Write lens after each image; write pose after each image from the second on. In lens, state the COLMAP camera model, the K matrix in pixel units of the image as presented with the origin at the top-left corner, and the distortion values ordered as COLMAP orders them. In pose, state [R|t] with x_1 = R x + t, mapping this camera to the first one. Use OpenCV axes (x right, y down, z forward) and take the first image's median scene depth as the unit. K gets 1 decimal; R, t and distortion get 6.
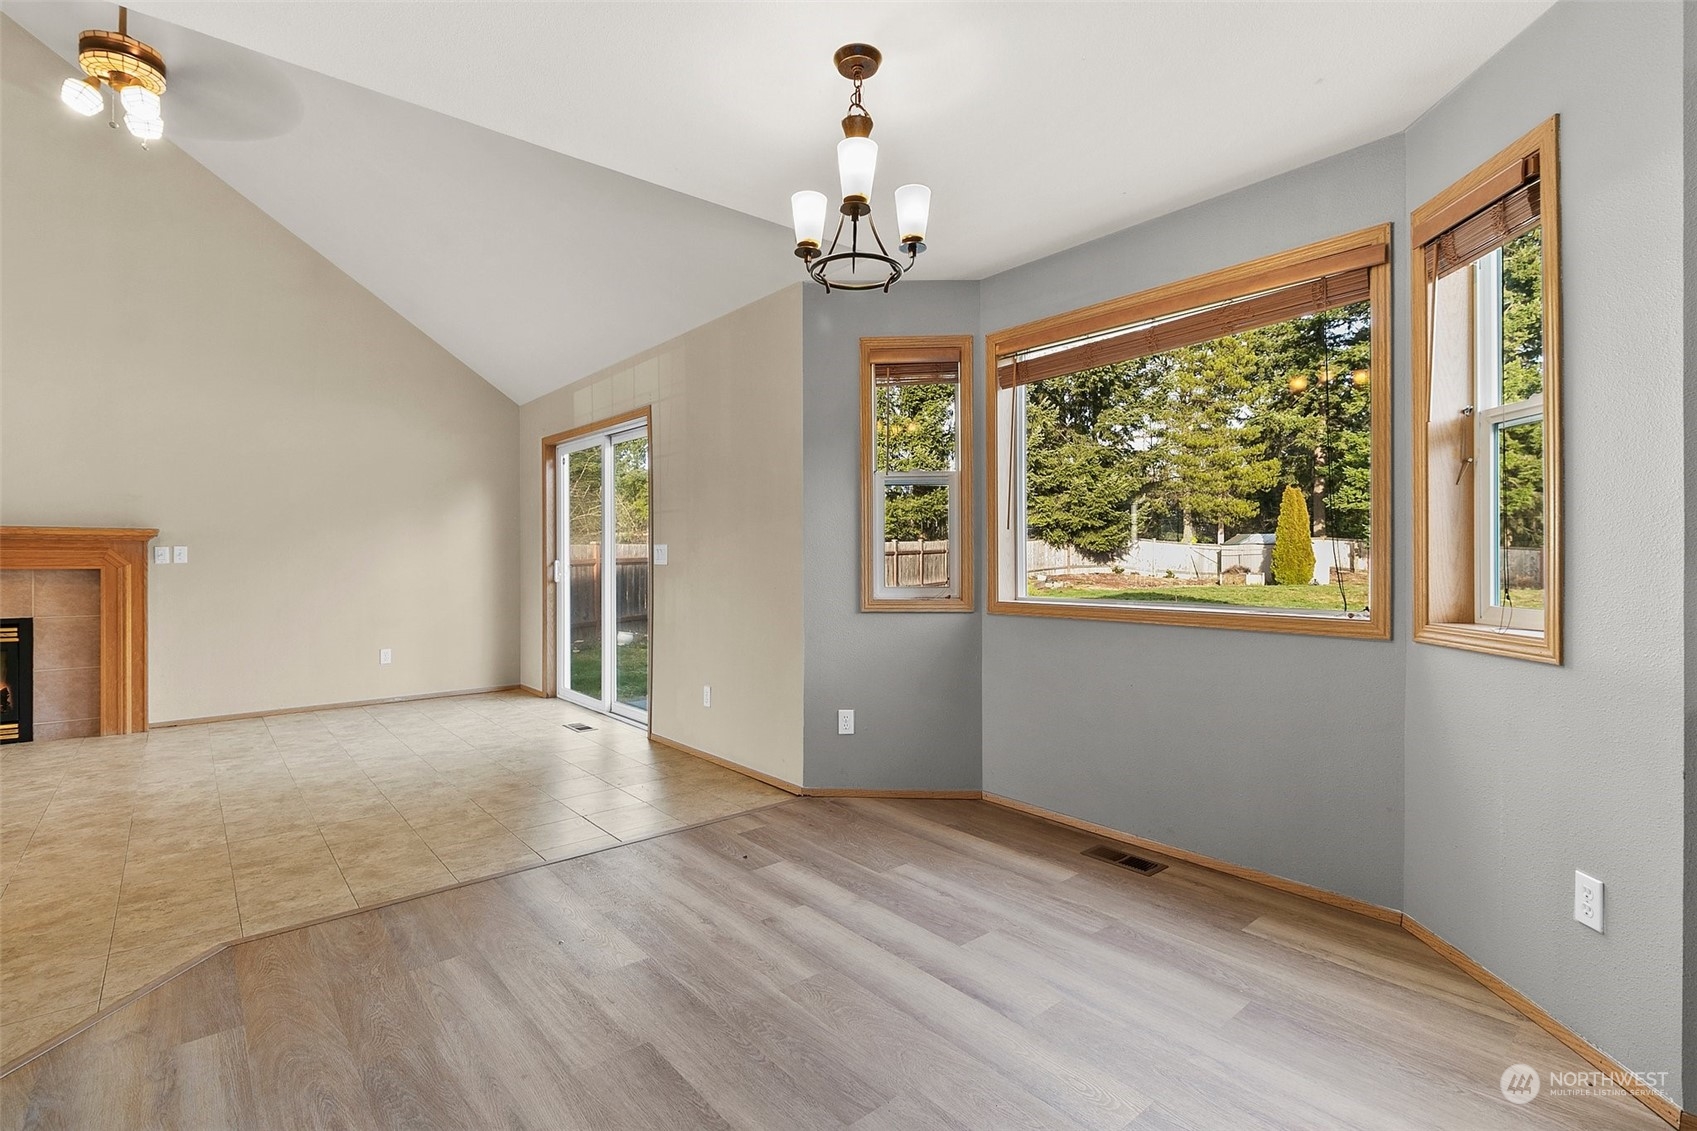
lens RADIAL K [[785.9, 0, 853.2], [0, 785.9, 558.3], [0, 0, 1]] dist [0.002089, 0.000136]
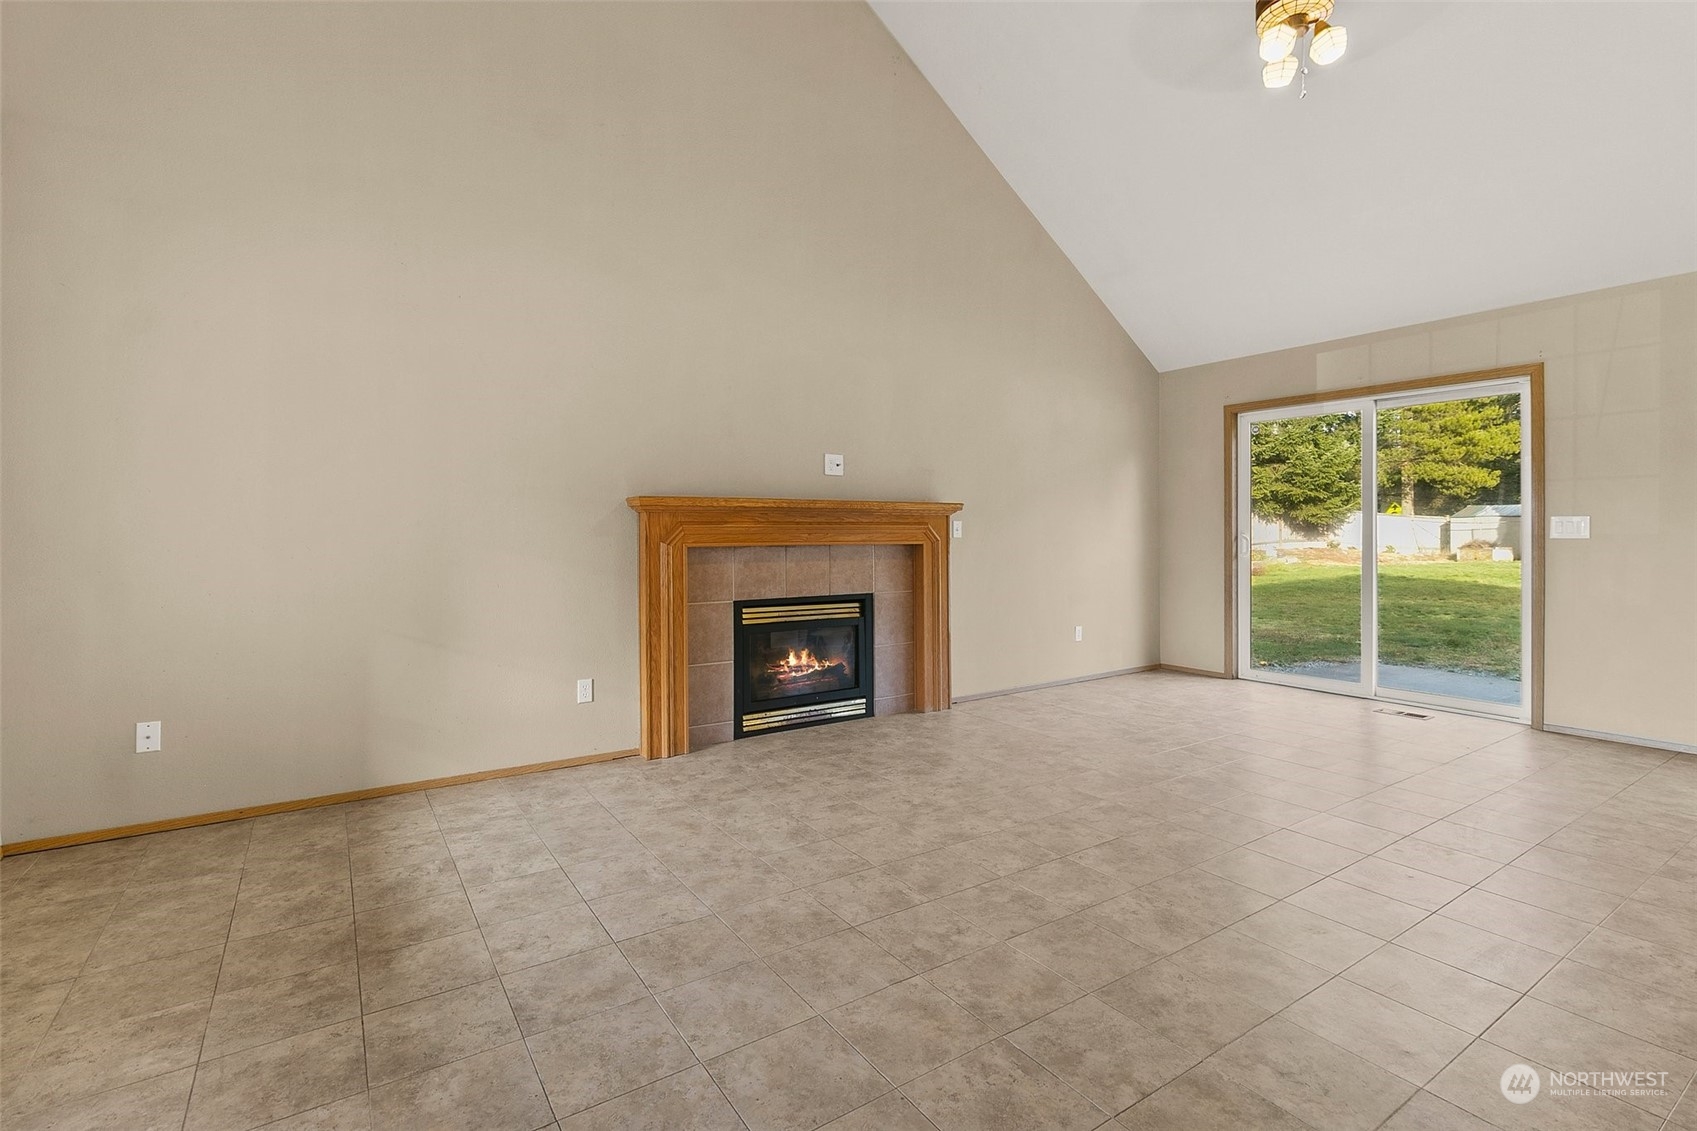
lens RADIAL K [[789.0, 0, 850.0], [0, 789.0, 532.2], [0, 0, 1]] dist [0.000033, 0.000573]
pose [[0.993291, -0.003178, -0.115599, -0.932335], [0.002988, 0.999994, -0.001813, 0.000138], [0.115604, 0.001455, 0.993294, 0.001739]]
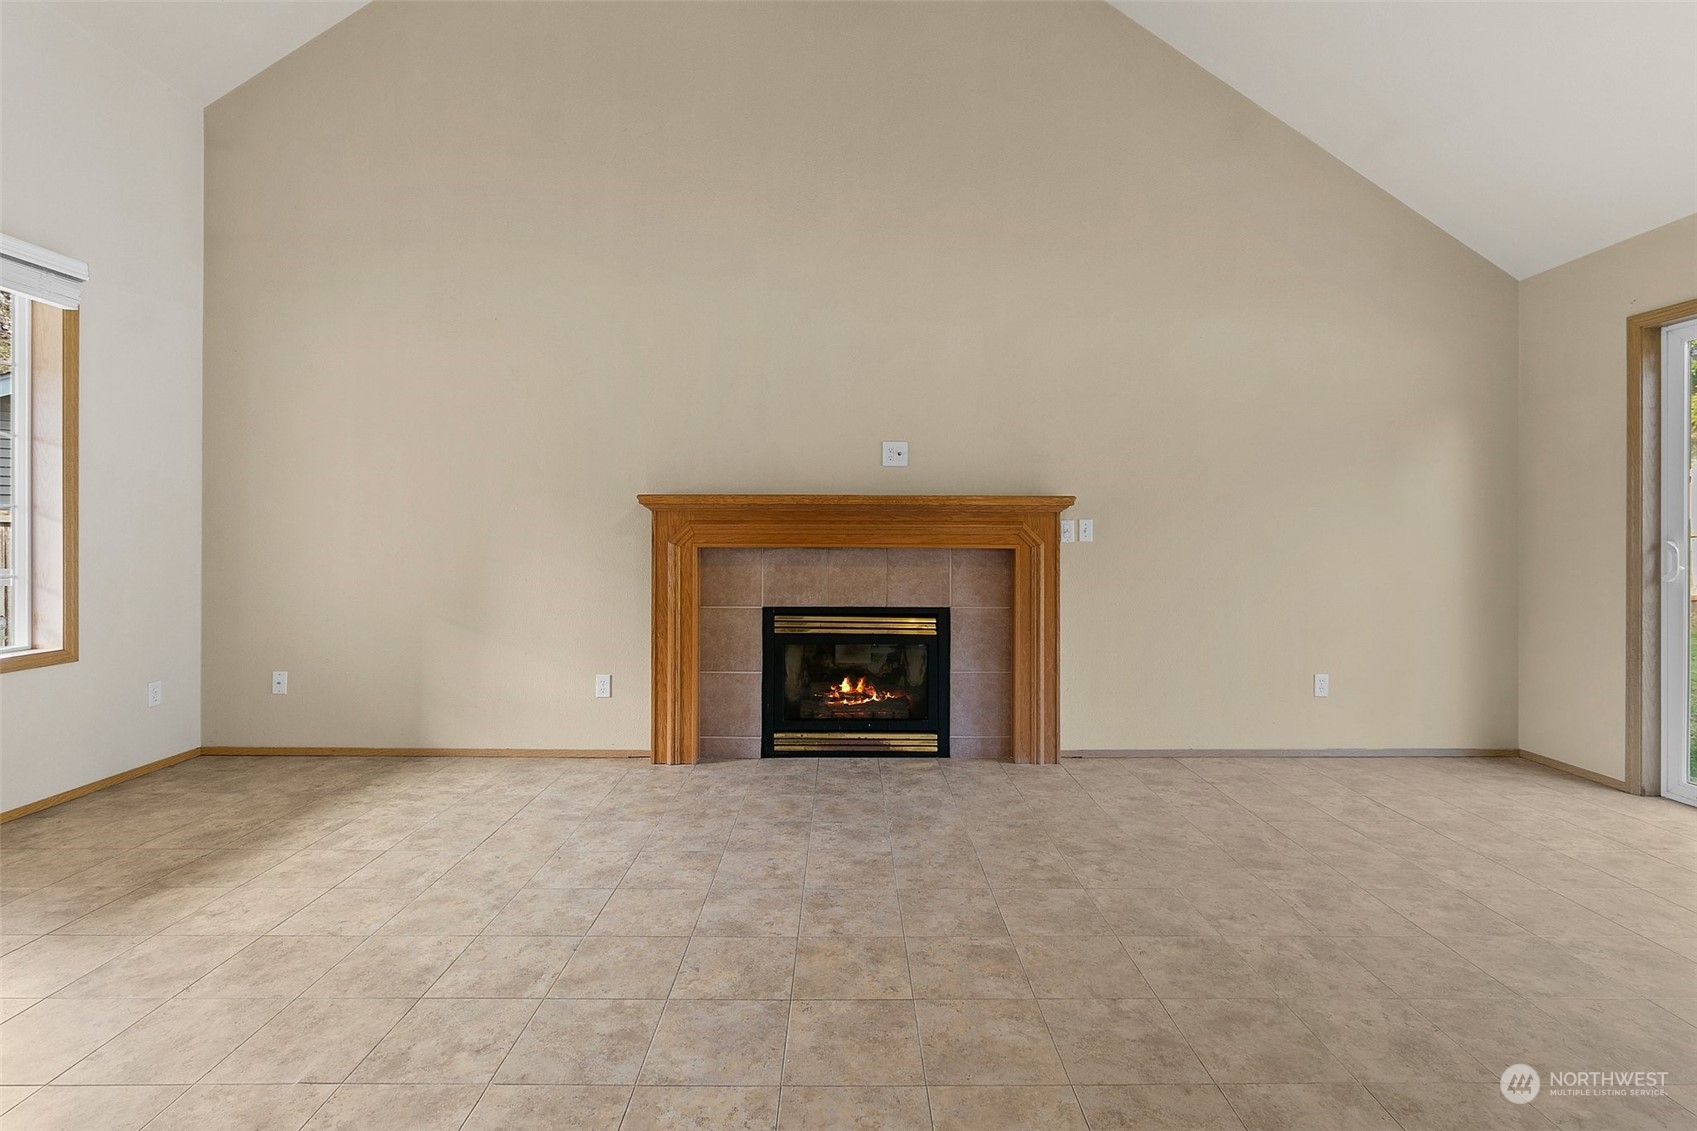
lens RADIAL K [[789.0, 0, 850.0], [0, 789.0, 532.2], [0, 0, 1]] dist [0.000033, 0.000573]
pose [[0.764686, -0.000163, -0.644404, -0.576654], [-0.004512, 0.999974, -0.005607, 0.002346], [0.644388, 0.007195, 0.764665, 0.295421]]
